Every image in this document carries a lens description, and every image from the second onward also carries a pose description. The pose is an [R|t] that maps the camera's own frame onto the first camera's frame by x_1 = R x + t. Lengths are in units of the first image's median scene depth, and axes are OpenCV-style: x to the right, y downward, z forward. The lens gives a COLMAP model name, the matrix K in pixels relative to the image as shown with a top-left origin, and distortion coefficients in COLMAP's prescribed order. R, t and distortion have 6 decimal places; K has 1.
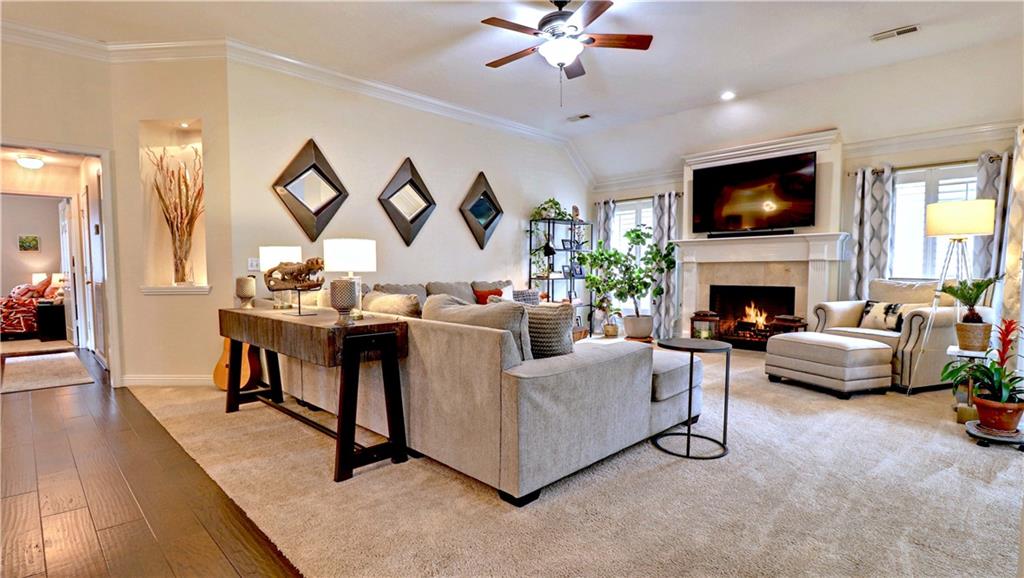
lens RADIAL K [[506.7, 0, 512.9], [0, 506.7, 302.2], [0, 0, 1]] dist [-0.019503, -0.000804]
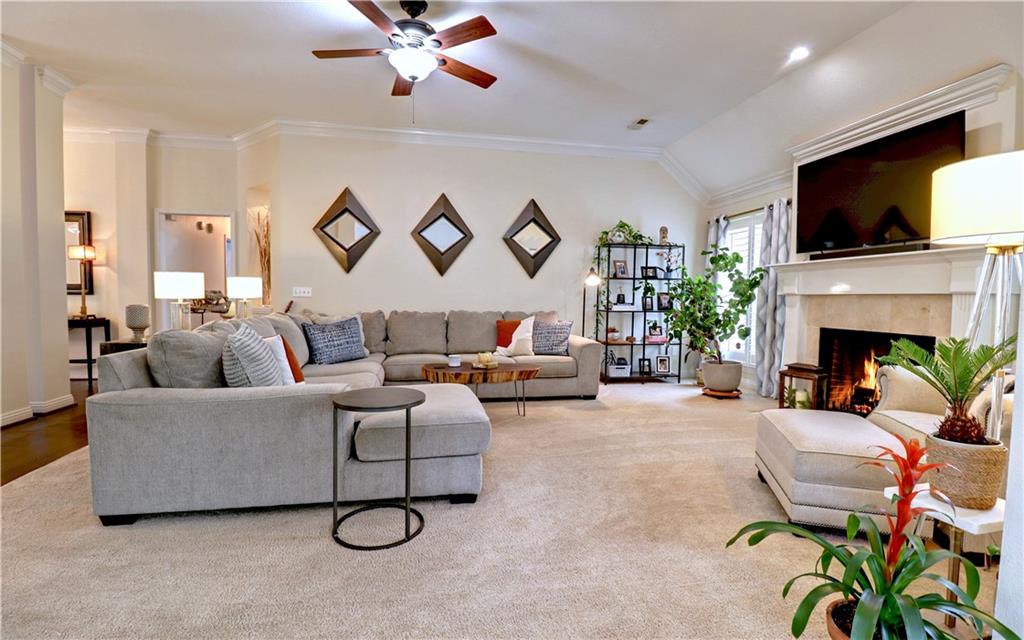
lens RADIAL K [[479.6, 0, 503.3], [0, 479.6, 316.9], [0, 0, 1]] dist [-0.012348, -0.004277]
pose [[0.825324, 0.037180, -0.563434, 0.433997], [-0.051402, 0.998634, -0.009396, -0.020983], [0.562315, 0.036717, 0.826107, 0.226492]]
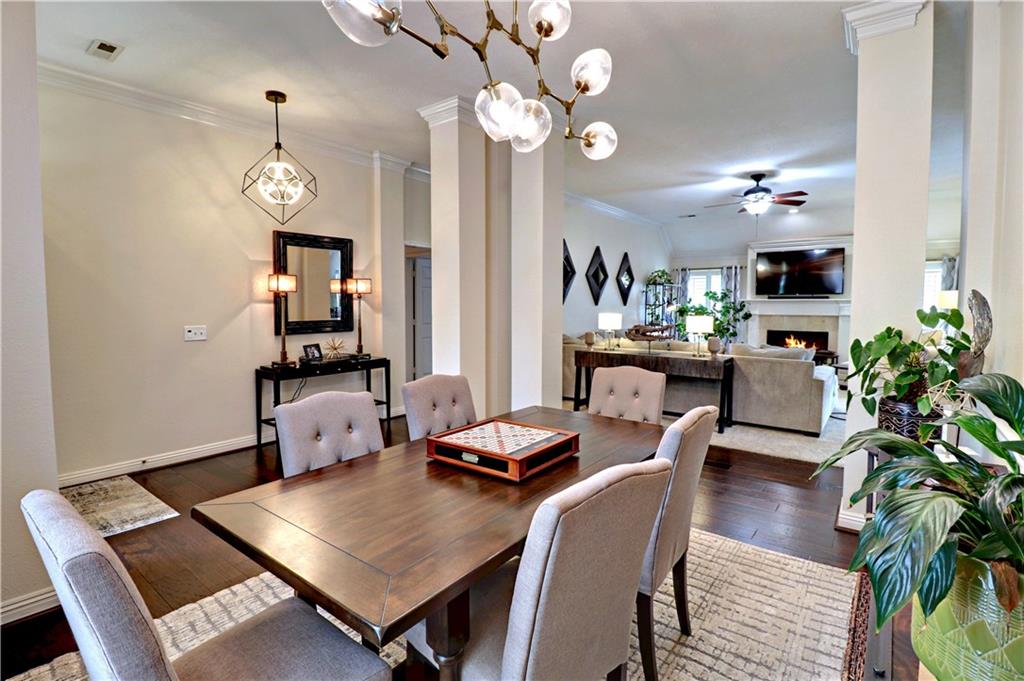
lens RADIAL K [[479.7, 0, 511.7], [0, 479.7, 343.6], [0, 0, 1]] dist [-0.010897, -0.006107]
pose [[0.992575, -0.004037, 0.121570, -0.583758], [0.001333, 0.999750, 0.022320, -0.027032], [-0.121630, -0.021993, 0.992332, -0.352484]]
